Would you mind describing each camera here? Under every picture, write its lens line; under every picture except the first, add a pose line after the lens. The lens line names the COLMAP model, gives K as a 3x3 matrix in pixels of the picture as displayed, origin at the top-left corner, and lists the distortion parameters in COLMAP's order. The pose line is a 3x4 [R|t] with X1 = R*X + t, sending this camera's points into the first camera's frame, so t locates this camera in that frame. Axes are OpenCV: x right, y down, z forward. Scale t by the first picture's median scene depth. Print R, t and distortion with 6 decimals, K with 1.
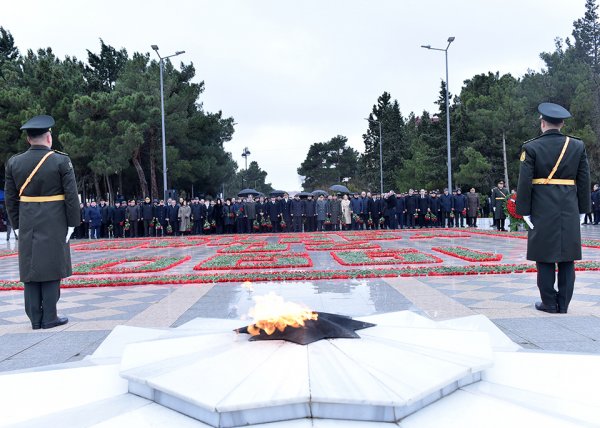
lens RADIAL K [[596.1, 0, 300.0], [0, 596.1, 214.0], [0, 0, 1]] dist [0.018820, 0.005613]
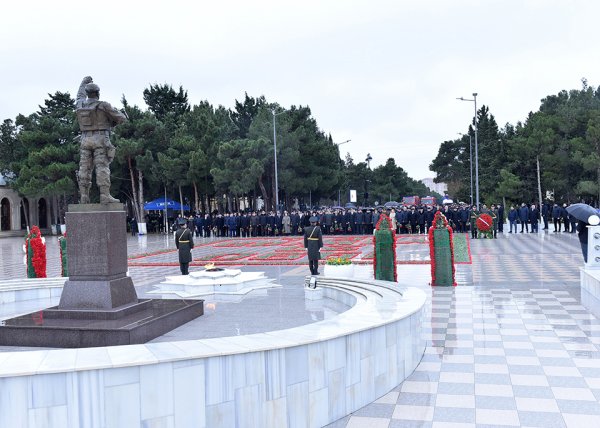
lens RADIAL K [[616.4, 0, 300.0], [0, 616.4, 214.0], [0, 0, 1]] dist [-0.009639, -0.016013]
pose [[0.963820, 0.003730, -0.266529, 0.229364], [0.002616, 0.999722, 0.023449, -0.049982], [0.266542, -0.023298, 0.963542, -0.446612]]
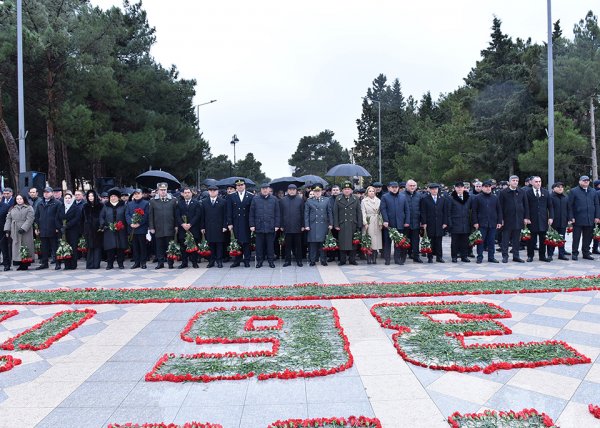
lens RADIAL K [[447.0, 0, 300.0], [0, 447.0, 214.0], [0, 0, 1]] dist [-0.010444, -0.004077]
pose [[0.999773, 0.012730, 0.017065, 0.014477], [-0.013344, 0.999251, 0.036331, -0.020153], [-0.016590, -0.036551, 0.999194, 0.581619]]
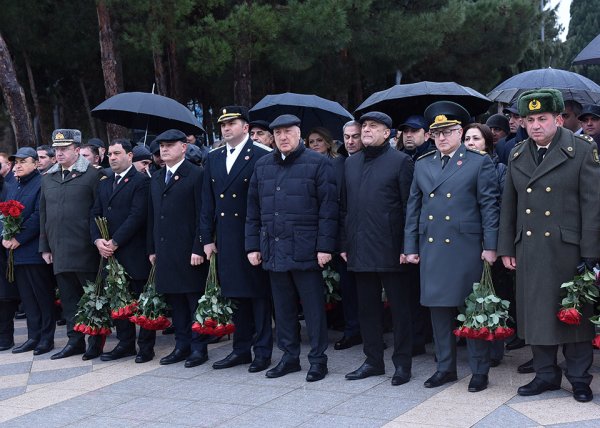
lens RADIAL K [[958.8, 0, 311.7], [0, 958.8, 188.1], [0, 0, 1]] dist [0.115535, -0.071550]
pose [[0.851976, -0.007020, -0.523533, 0.108284], [0.039983, 0.997863, 0.051688, -0.024238], [0.522051, -0.064969, 0.850436, 0.711203]]
